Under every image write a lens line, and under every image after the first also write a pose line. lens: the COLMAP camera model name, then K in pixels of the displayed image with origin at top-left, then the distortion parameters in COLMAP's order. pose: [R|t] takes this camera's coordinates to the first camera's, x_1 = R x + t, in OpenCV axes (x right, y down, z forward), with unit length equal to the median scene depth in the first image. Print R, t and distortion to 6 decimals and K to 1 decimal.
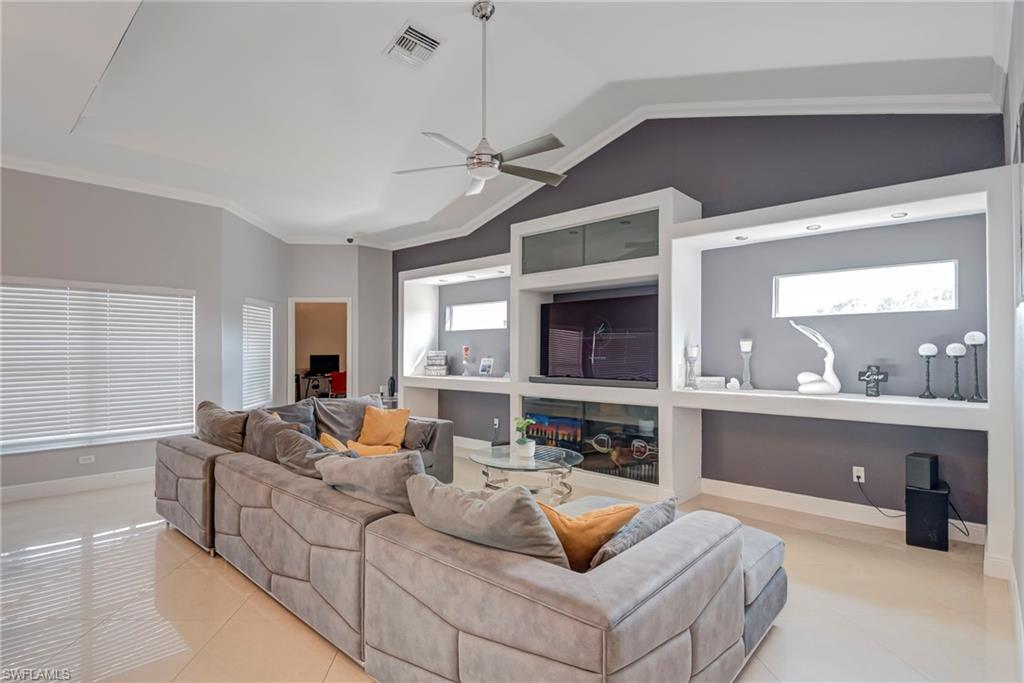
lens RADIAL K [[523.3, 0, 511.9], [0, 523.3, 352.7], [0, 0, 1]] dist [-0.028916, -0.000114]
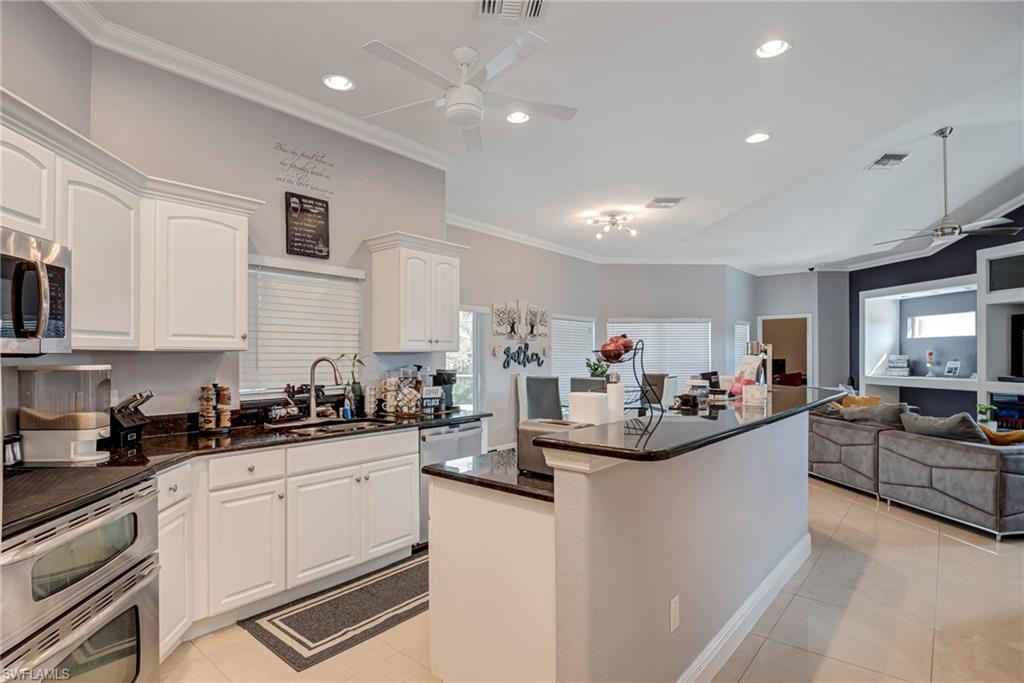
lens RADIAL K [[514.1, 0, 486.8], [0, 514.1, 356.0], [0, 0, 1]] dist [0.001299, -0.014682]
pose [[0.699325, -0.004468, -0.714790, 0.037213], [0.002309, 0.999989, -0.003992, 0.000243], [0.714800, 0.001141, 0.699328, -0.542292]]
